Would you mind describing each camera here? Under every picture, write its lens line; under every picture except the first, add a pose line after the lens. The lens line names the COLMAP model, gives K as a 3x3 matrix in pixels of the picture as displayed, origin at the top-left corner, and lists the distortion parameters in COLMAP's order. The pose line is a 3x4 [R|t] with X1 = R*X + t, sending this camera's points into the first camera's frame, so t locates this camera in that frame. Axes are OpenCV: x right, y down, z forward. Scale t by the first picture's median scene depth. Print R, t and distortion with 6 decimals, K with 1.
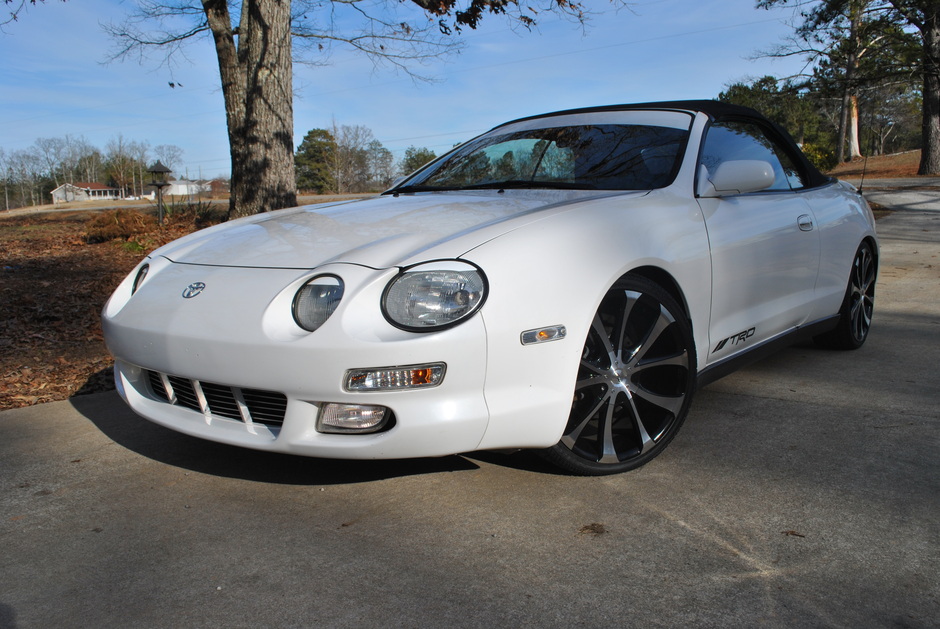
lens RADIAL K [[825.1, 0, 469.6], [0, 825.1, 322.1], [0, 0, 1]] dist [-0.048464, -0.004657]
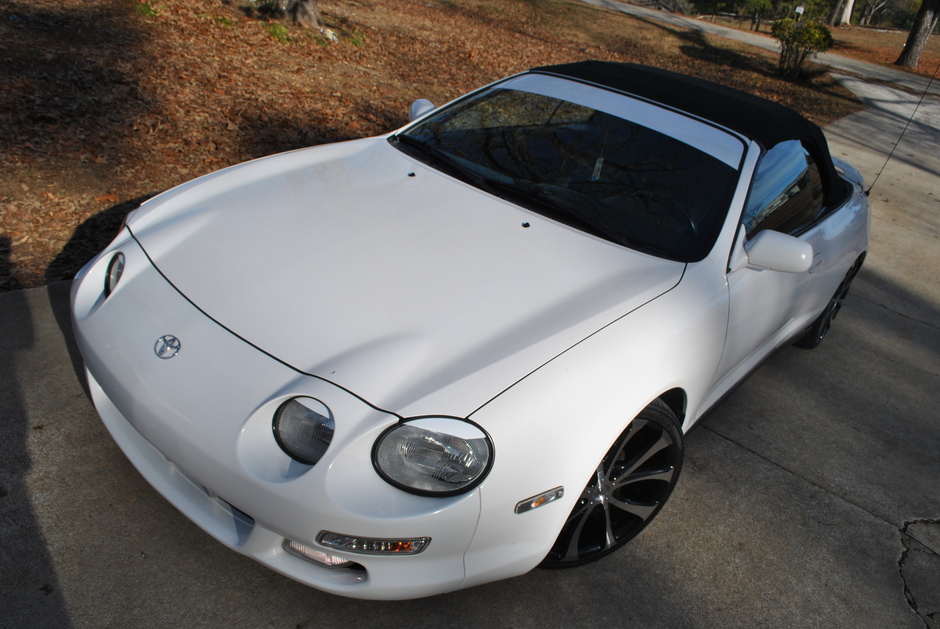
lens RADIAL K [[721.6, 0, 470.9], [0, 721.6, 316.6], [0, 0, 1]] dist [-0.064940, 0.008919]
pose [[0.976636, 0.198766, 0.081703, -0.080773], [-0.214299, 0.929239, 0.300982, -0.350641], [-0.016096, -0.311458, 0.950124, 0.257988]]
